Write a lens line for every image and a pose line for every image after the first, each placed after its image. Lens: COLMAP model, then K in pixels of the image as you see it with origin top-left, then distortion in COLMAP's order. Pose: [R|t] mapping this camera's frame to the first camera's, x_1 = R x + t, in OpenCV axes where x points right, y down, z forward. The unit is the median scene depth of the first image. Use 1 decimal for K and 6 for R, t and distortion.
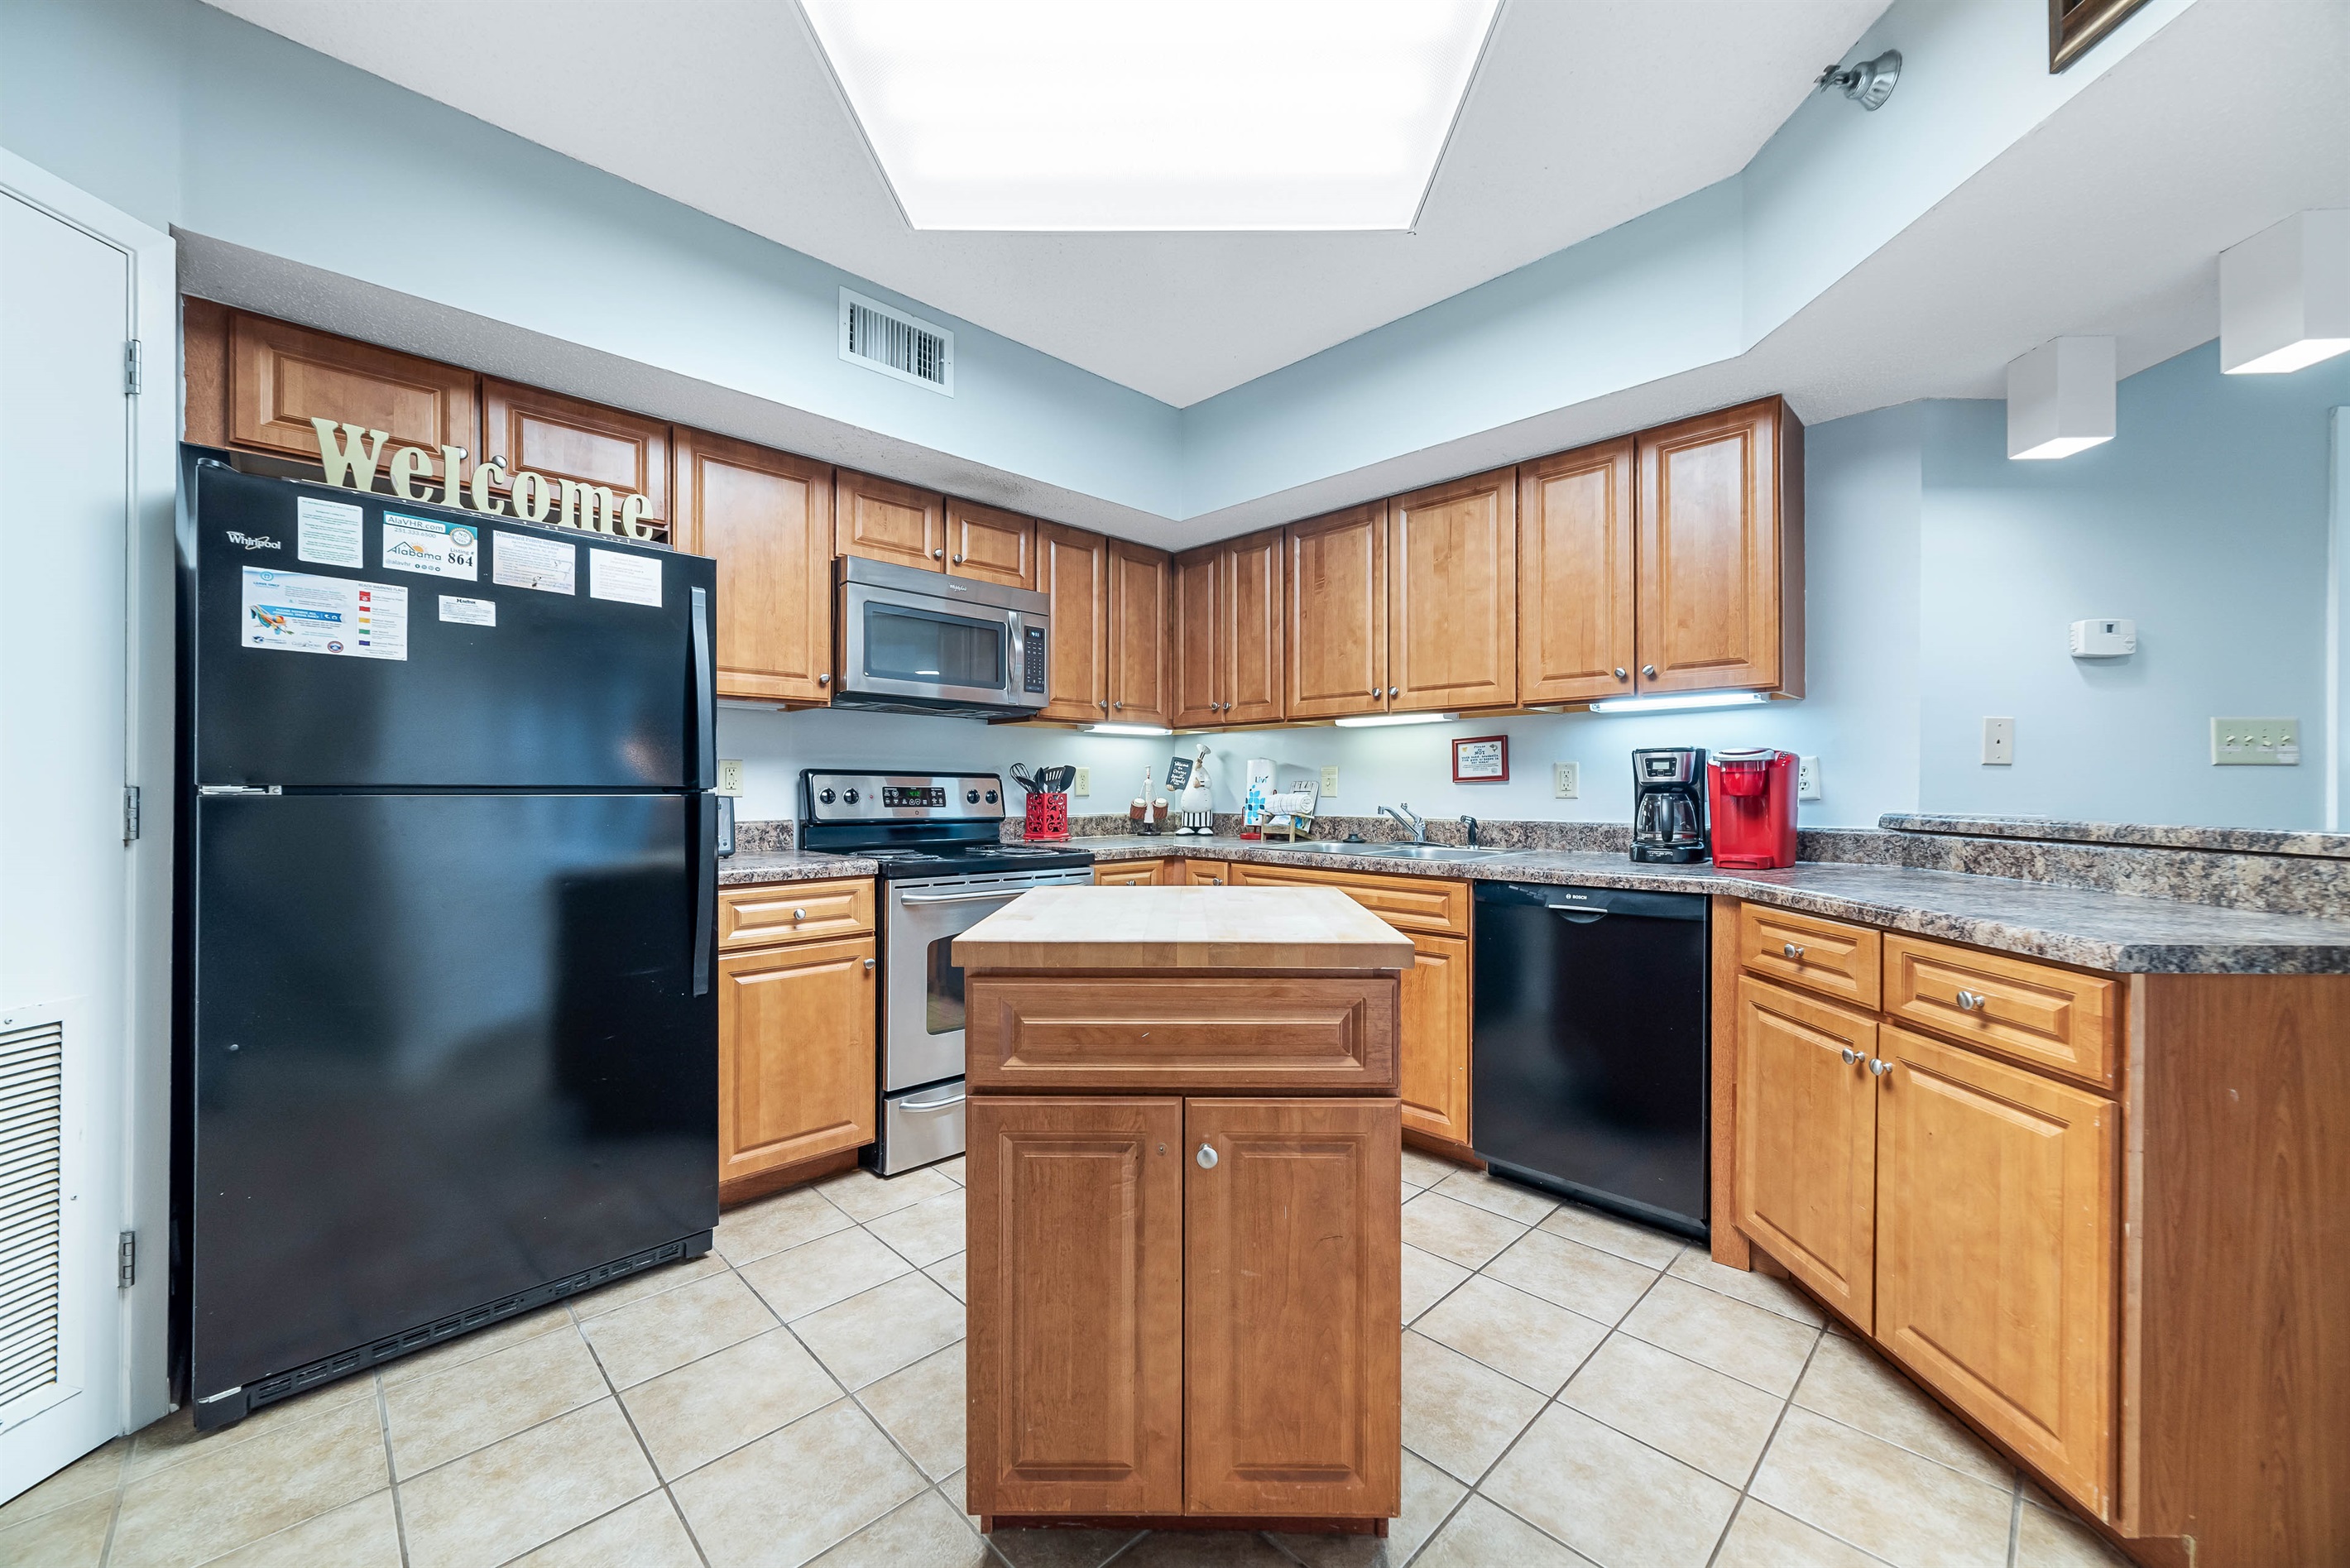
lens RADIAL K [[890.4, 0, 1183.2], [0, 890.4, 785.2], [0, 0, 1]] dist [-0.000974, 0.001220]
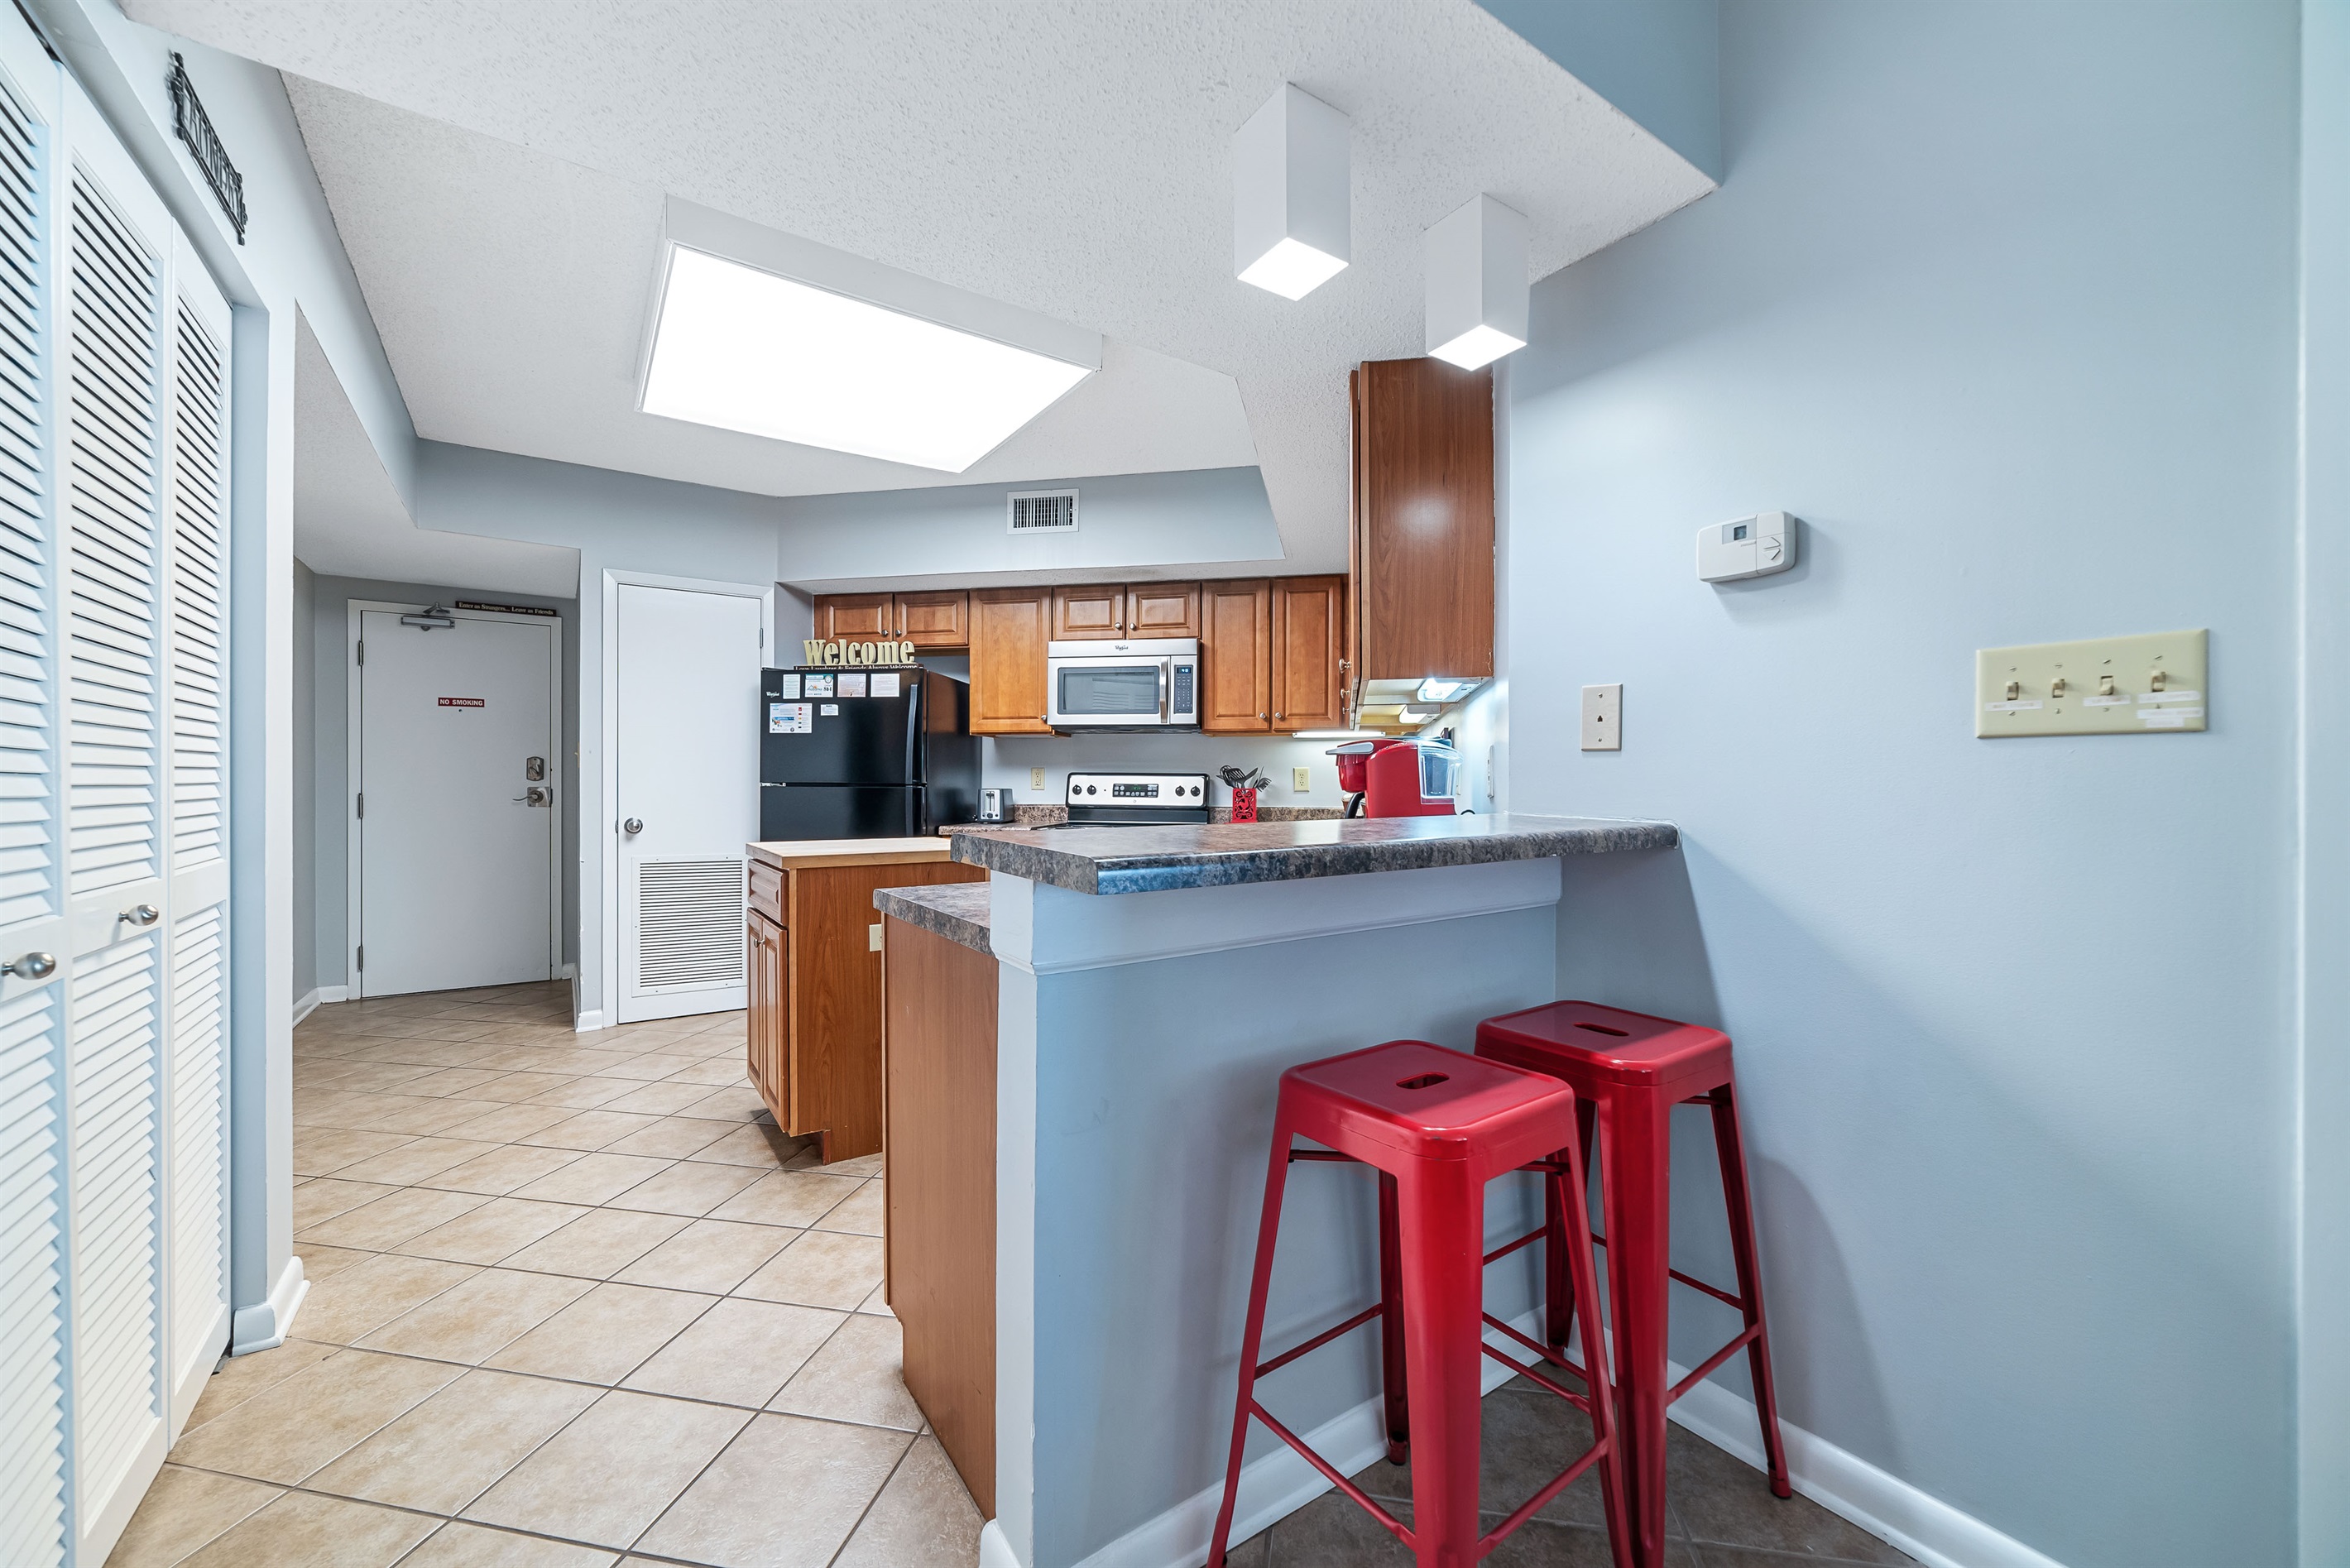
lens RADIAL K [[921.6, 0, 1193.0], [0, 921.6, 788.6], [0, 0, 1]] dist [-0.002476, 0.001033]
pose [[0.568873, 0.002595, -0.822421, 1.225800], [0.001279, 0.999991, 0.004039, 0.005009], [0.822424, -0.003349, 0.568865, 0.267136]]
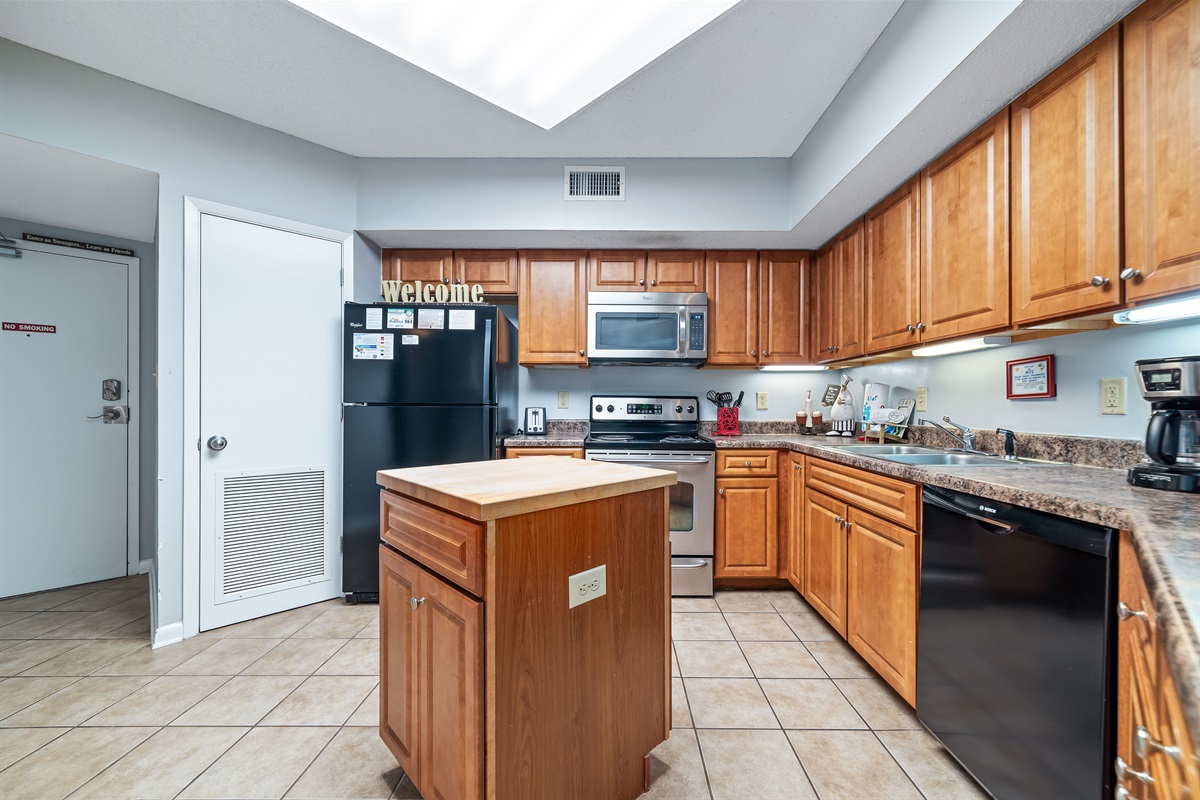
lens RADIAL K [[470.6, 0, 618.5], [0, 470.6, 404.9], [0, 0, 1]] dist [-0.002476, 0.001033]
pose [[0.712488, 0.000773, -0.701684, 0.465578], [0.000613, 0.999998, 0.001723, 0.003342], [0.701685, -0.001658, 0.712486, 0.280858]]
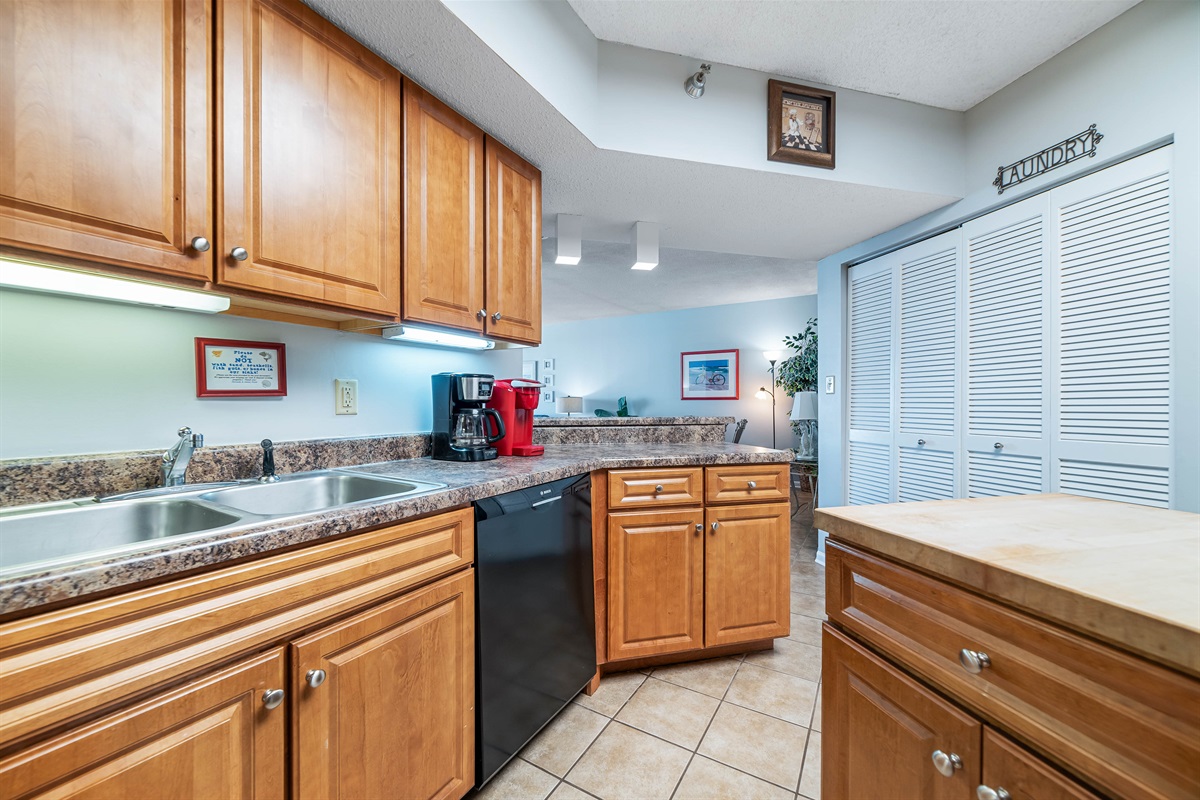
lens RADIAL K [[454.7, 0, 598.0], [0, 454.7, 407.2], [0, 0, 1]] dist [-0.000974, 0.001220]
pose [[-0.242917, -0.005086, 0.970034, -0.171422], [-0.001750, 0.999987, 0.004805, 0.003886], [-0.970045, -0.000530, -0.242923, 0.972186]]
